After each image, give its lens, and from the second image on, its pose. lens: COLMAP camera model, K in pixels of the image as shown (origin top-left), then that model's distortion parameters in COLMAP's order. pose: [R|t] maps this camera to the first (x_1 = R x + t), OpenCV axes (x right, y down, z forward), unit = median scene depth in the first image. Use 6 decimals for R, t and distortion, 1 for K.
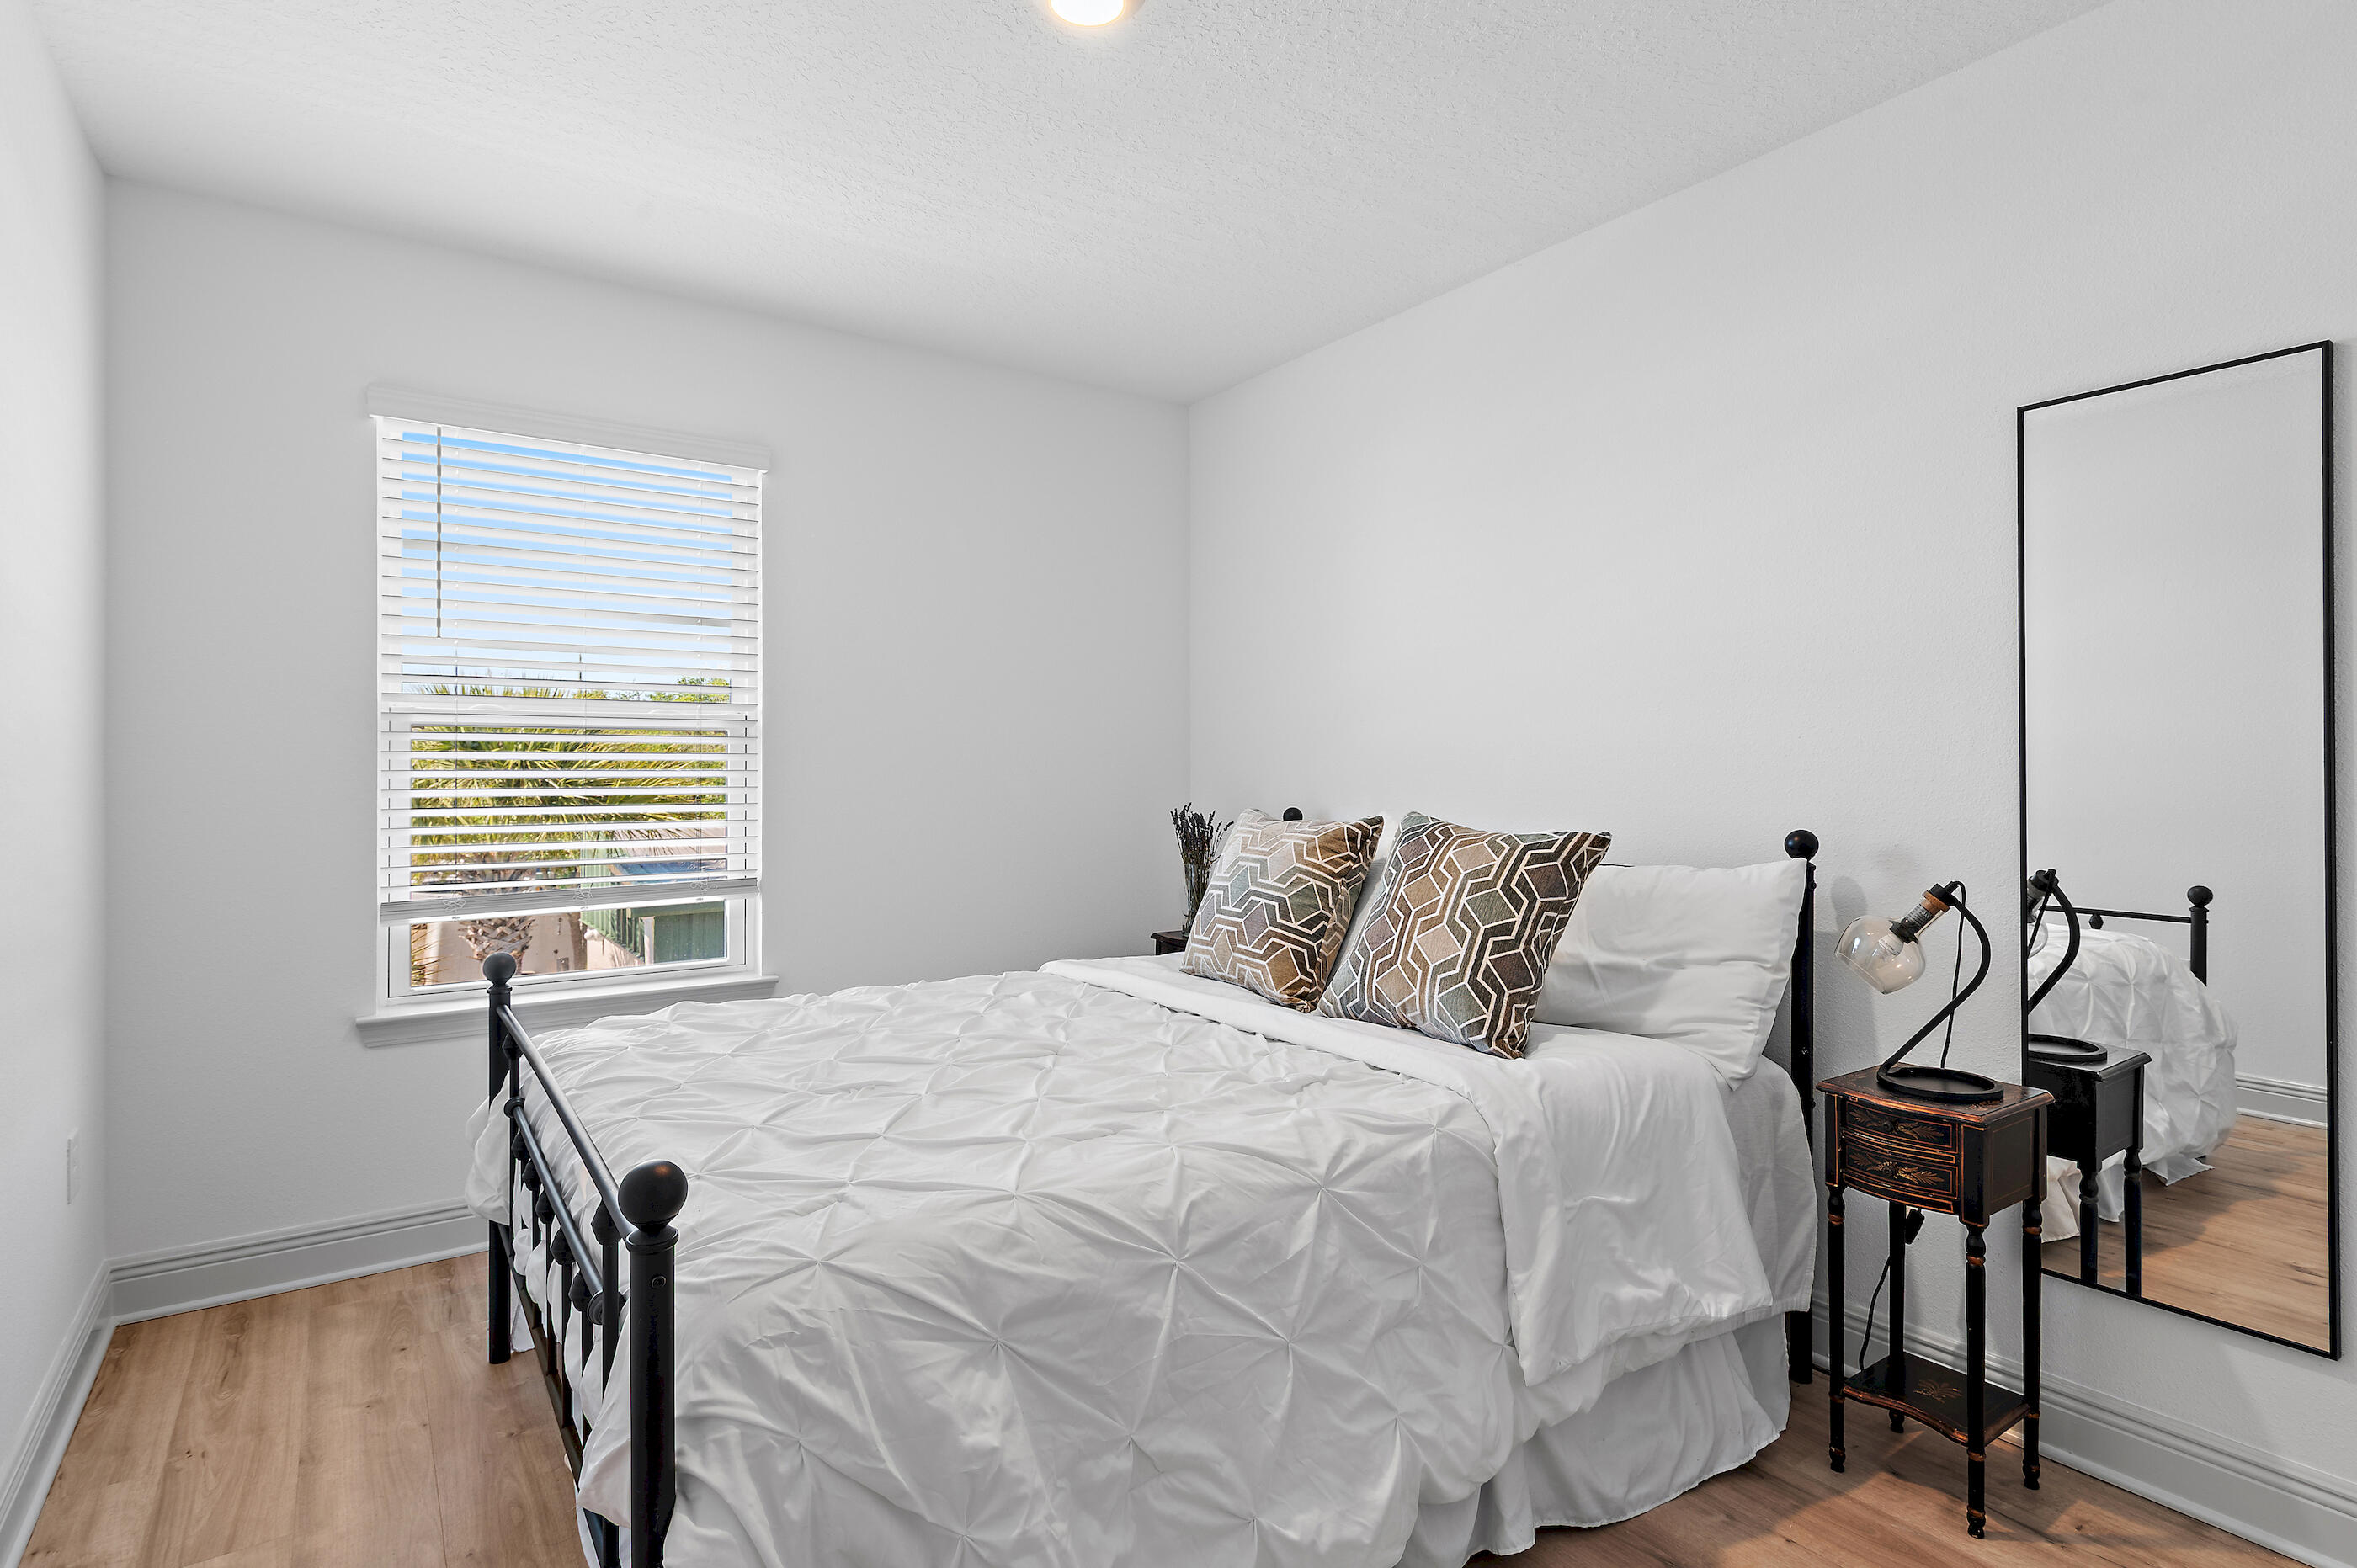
lens RADIAL K [[1154.1, 0, 1182.3], [0, 1154.1, 769.5], [0, 0, 1]] dist [0.001508, 0.000132]
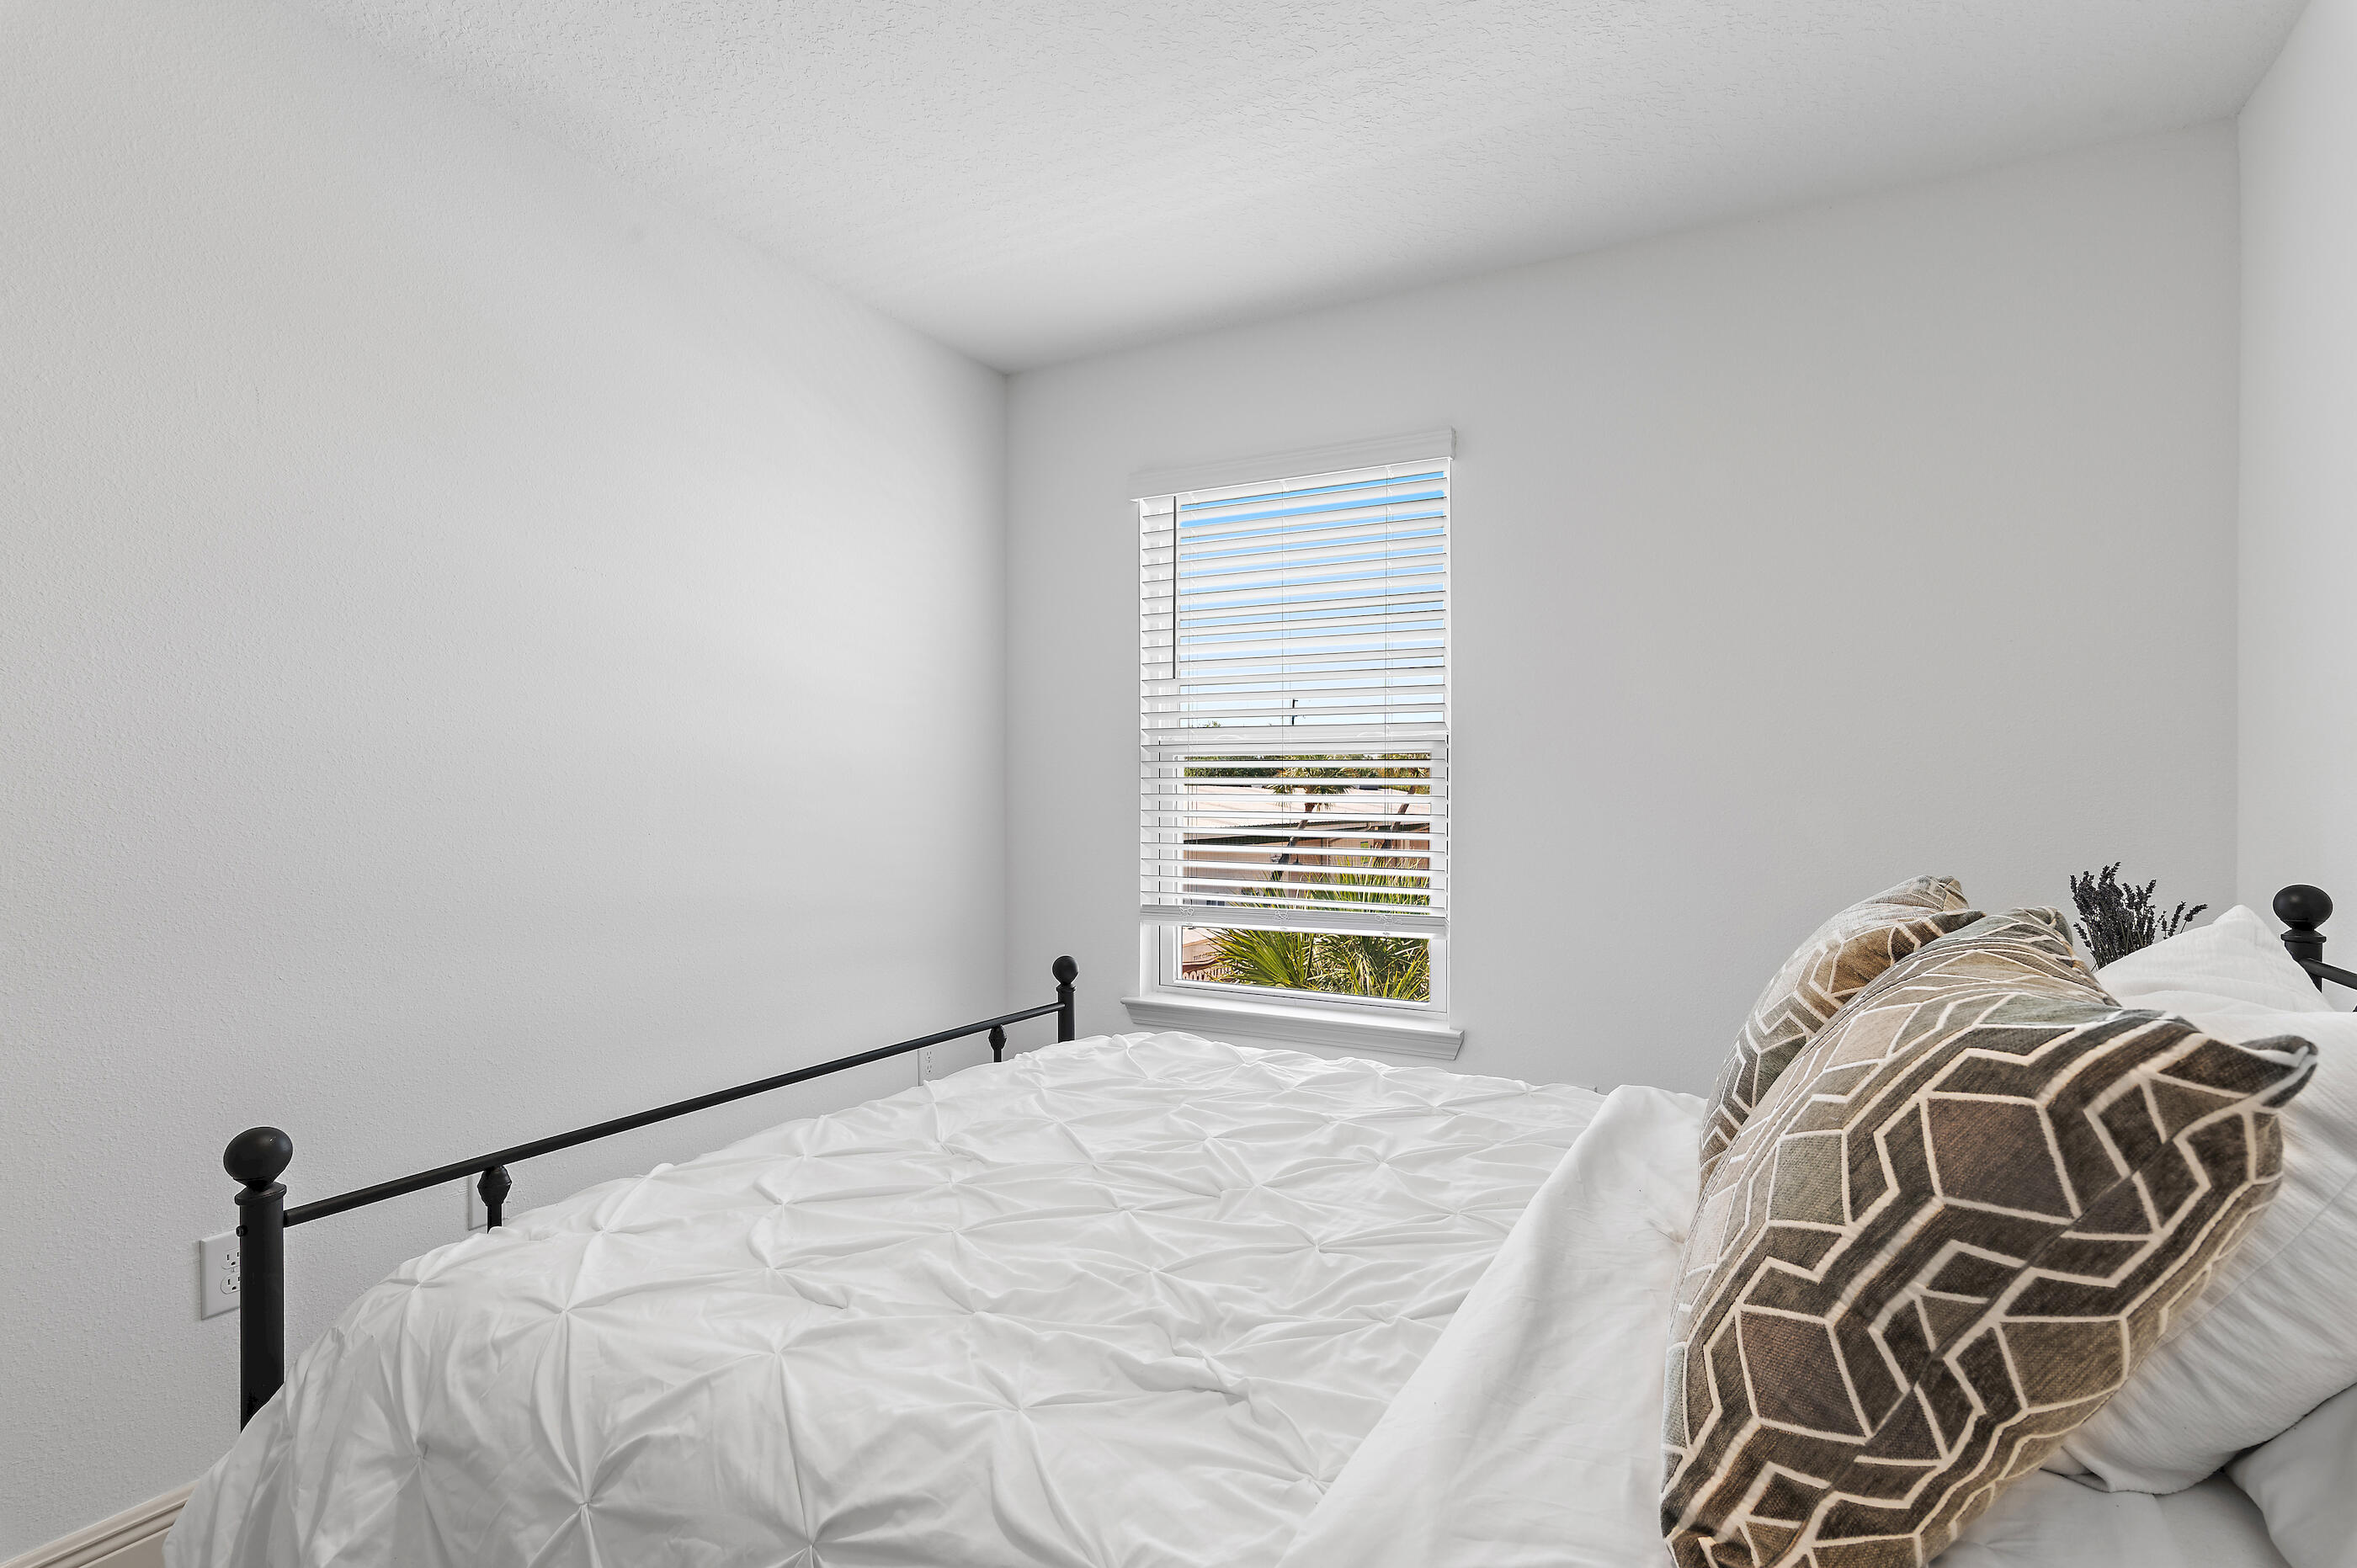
lens RADIAL K [[1154.1, 0, 1182.3], [0, 1154.1, 769.5], [0, 0, 1]] dist [0.001508, 0.000132]
pose [[0.450388, -0.013409, -0.892732, 0.505124], [-0.003787, 0.999850, -0.016928, -0.005193], [0.892825, 0.011005, 0.450270, 0.642989]]
